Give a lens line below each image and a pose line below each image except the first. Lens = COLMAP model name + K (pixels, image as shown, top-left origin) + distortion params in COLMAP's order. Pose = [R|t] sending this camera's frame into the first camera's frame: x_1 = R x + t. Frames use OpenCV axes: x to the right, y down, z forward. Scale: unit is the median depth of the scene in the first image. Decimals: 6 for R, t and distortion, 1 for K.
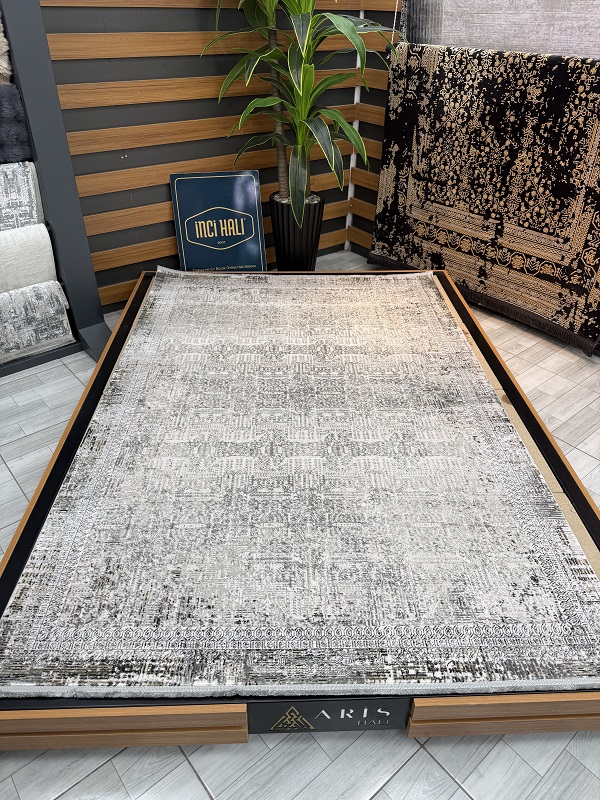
lens RADIAL K [[559.7, 0, 303.8], [0, 559.7, 400.1], [0, 0, 1]] dist [0.022382, -0.024348]
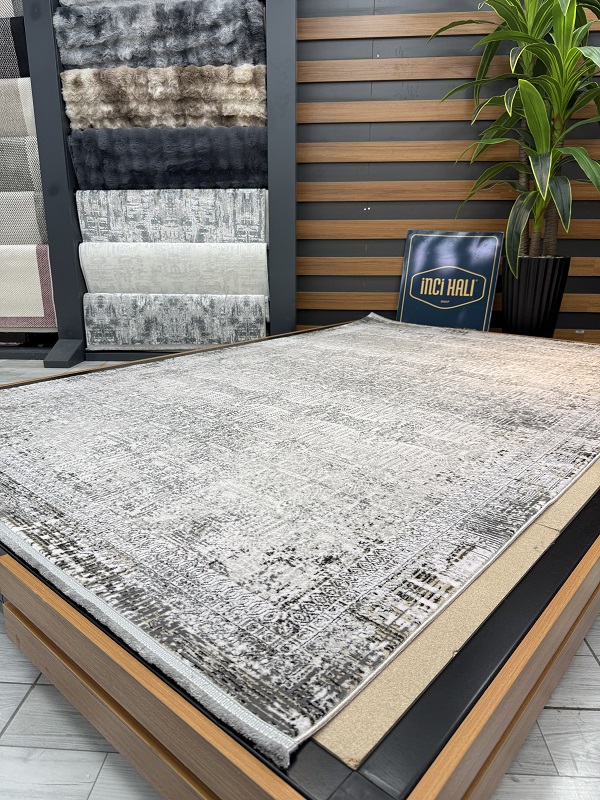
lens RADIAL K [[563.8, 0, 300.3], [0, 563.8, 399.8], [0, 0, 1]] dist [0.083670, -0.125584]
pose [[0.726408, 0.176930, -0.664099, 0.391621], [-0.385609, 0.904788, -0.180734, 0.153612], [0.568892, 0.387369, 0.725470, 0.275612]]
